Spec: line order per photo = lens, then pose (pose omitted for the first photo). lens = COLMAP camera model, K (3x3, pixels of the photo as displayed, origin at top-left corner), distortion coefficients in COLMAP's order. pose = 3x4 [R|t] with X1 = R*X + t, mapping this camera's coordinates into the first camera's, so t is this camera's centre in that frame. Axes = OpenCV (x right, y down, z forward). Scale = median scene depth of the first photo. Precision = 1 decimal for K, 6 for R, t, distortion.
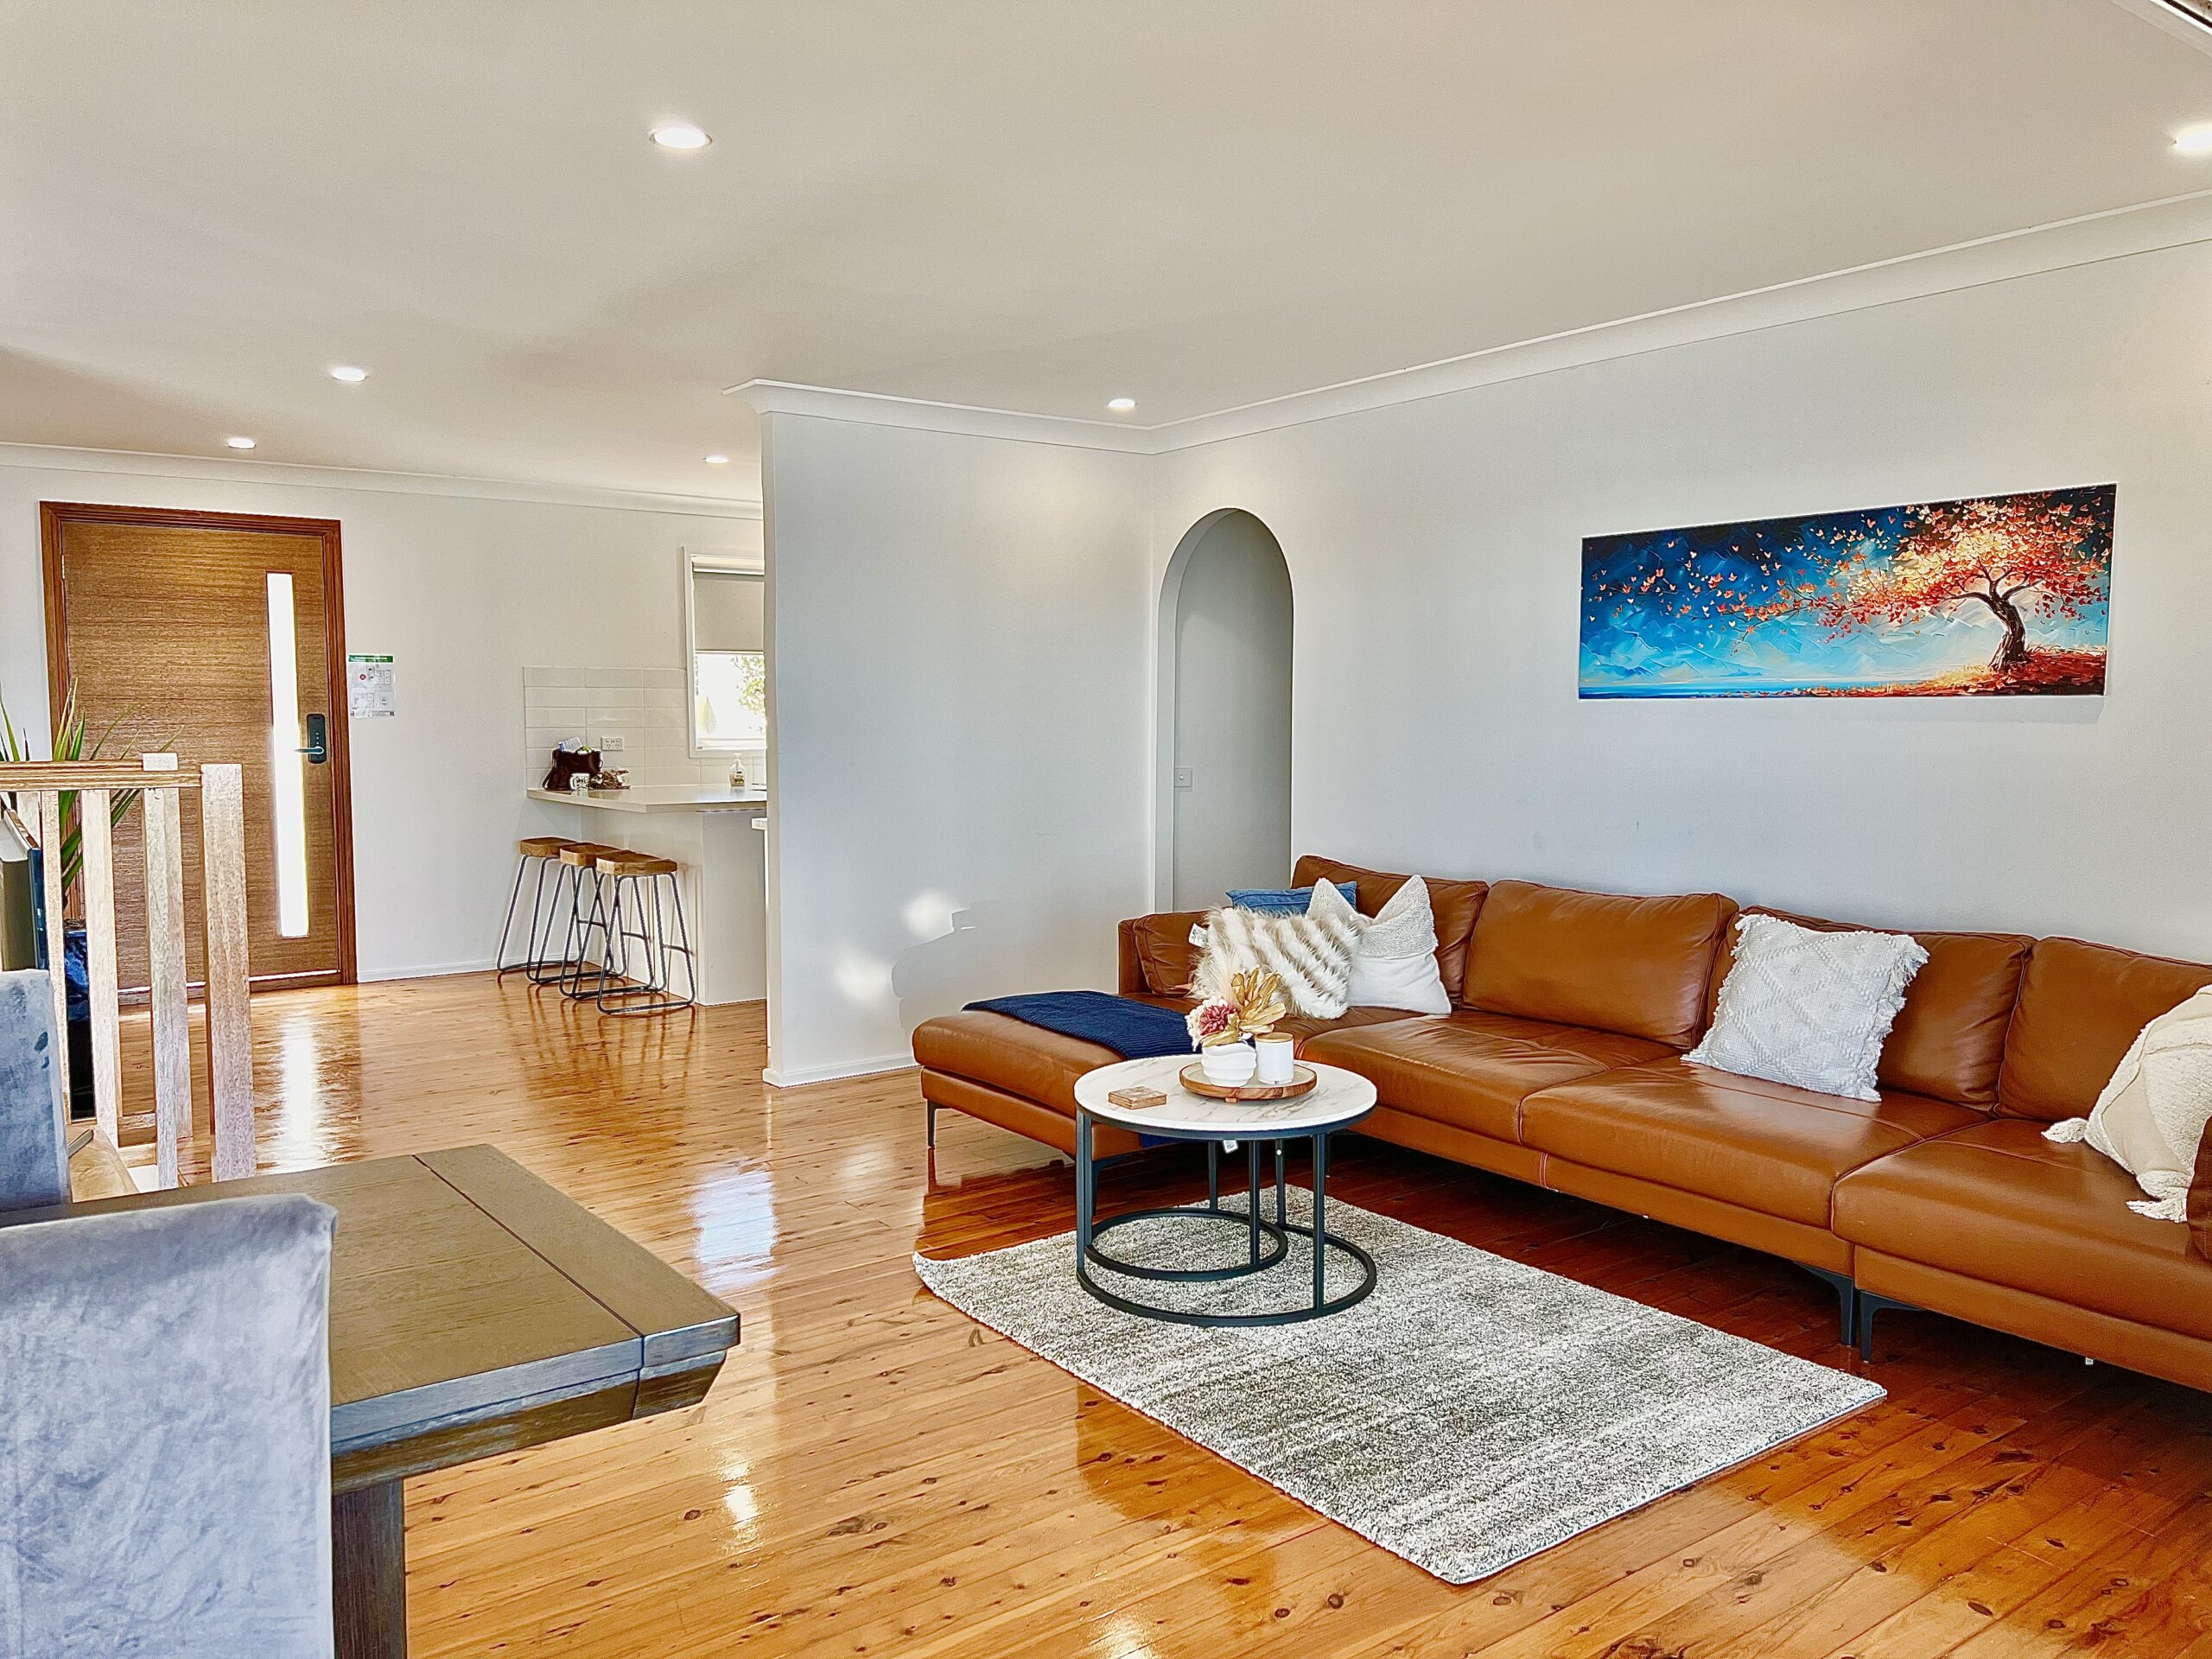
lens RADIAL K [[1661.9, 0, 1104.4], [0, 1661.9, 834.6], [0, 0, 1]] dist [0.048568, -0.038411]
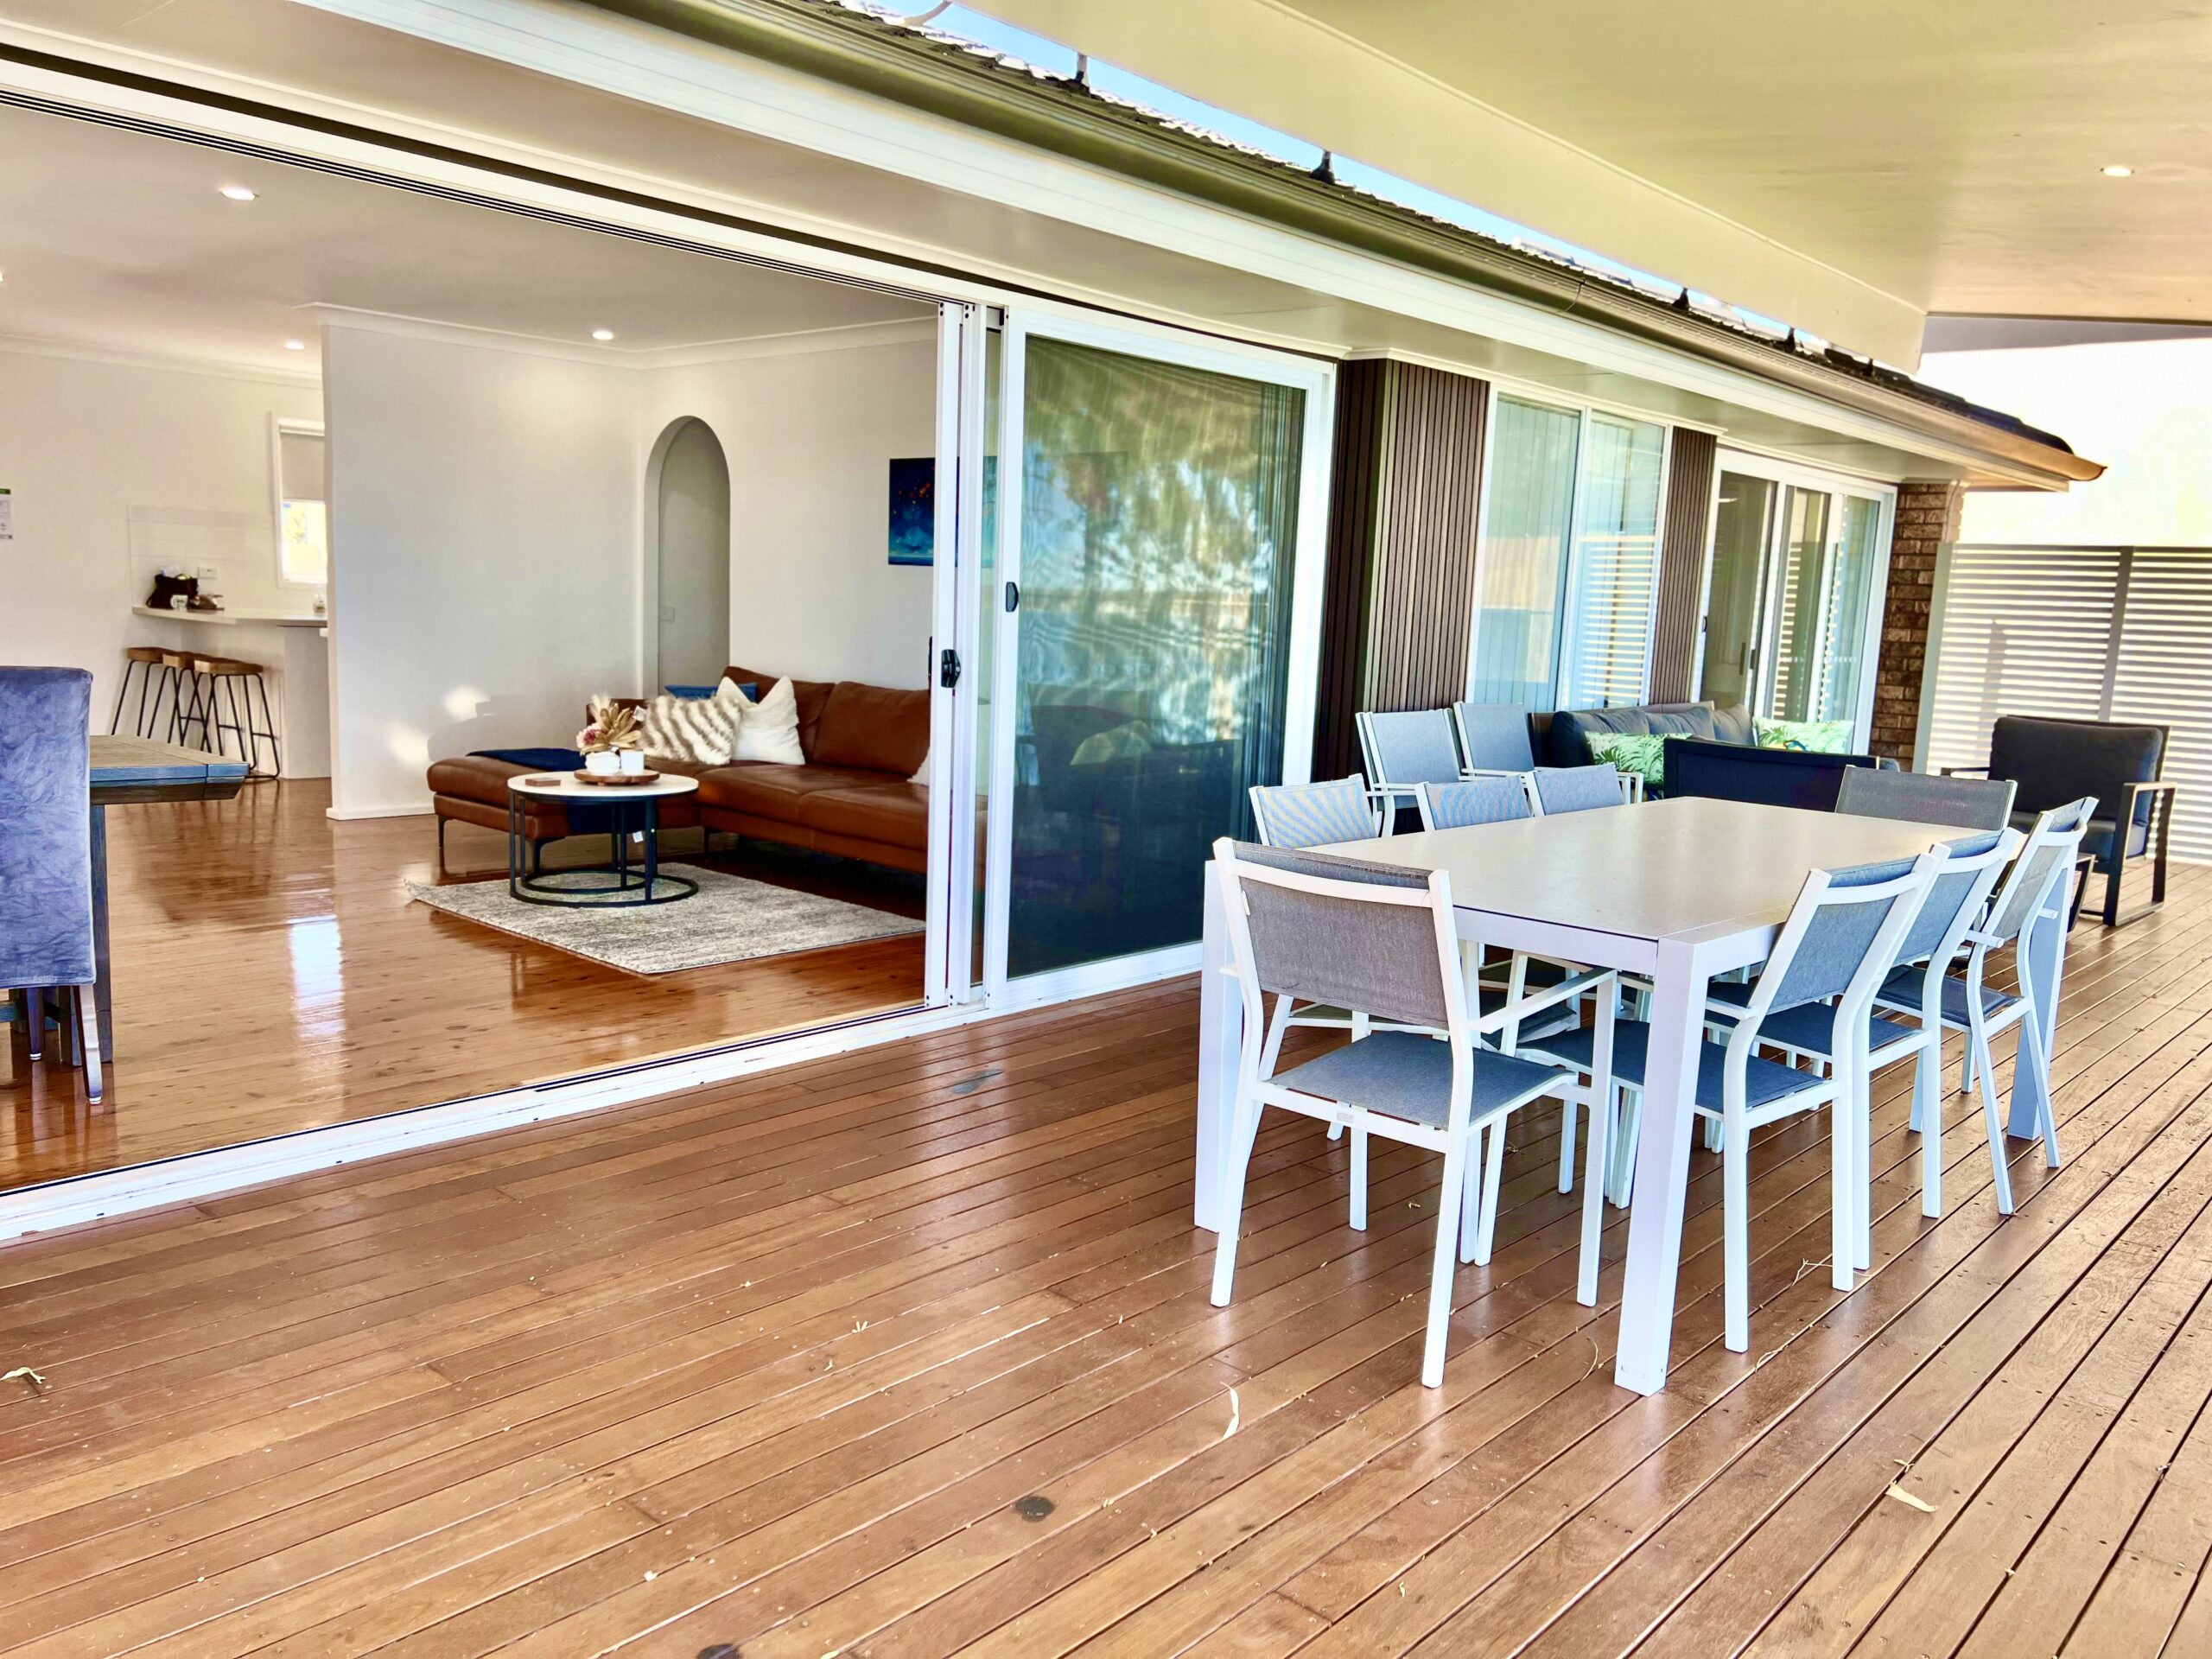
lens RADIAL K [[1661.9, 0, 1112.8], [0, 1661.9, 824.0], [0, 0, 1]] dist [0.048568, -0.038411]
pose [[0.979582, 0.015621, 0.200438, 0.177258], [-0.028332, 0.997754, 0.060704, 0.058342], [-0.199039, -0.065143, 0.977824, -0.559152]]
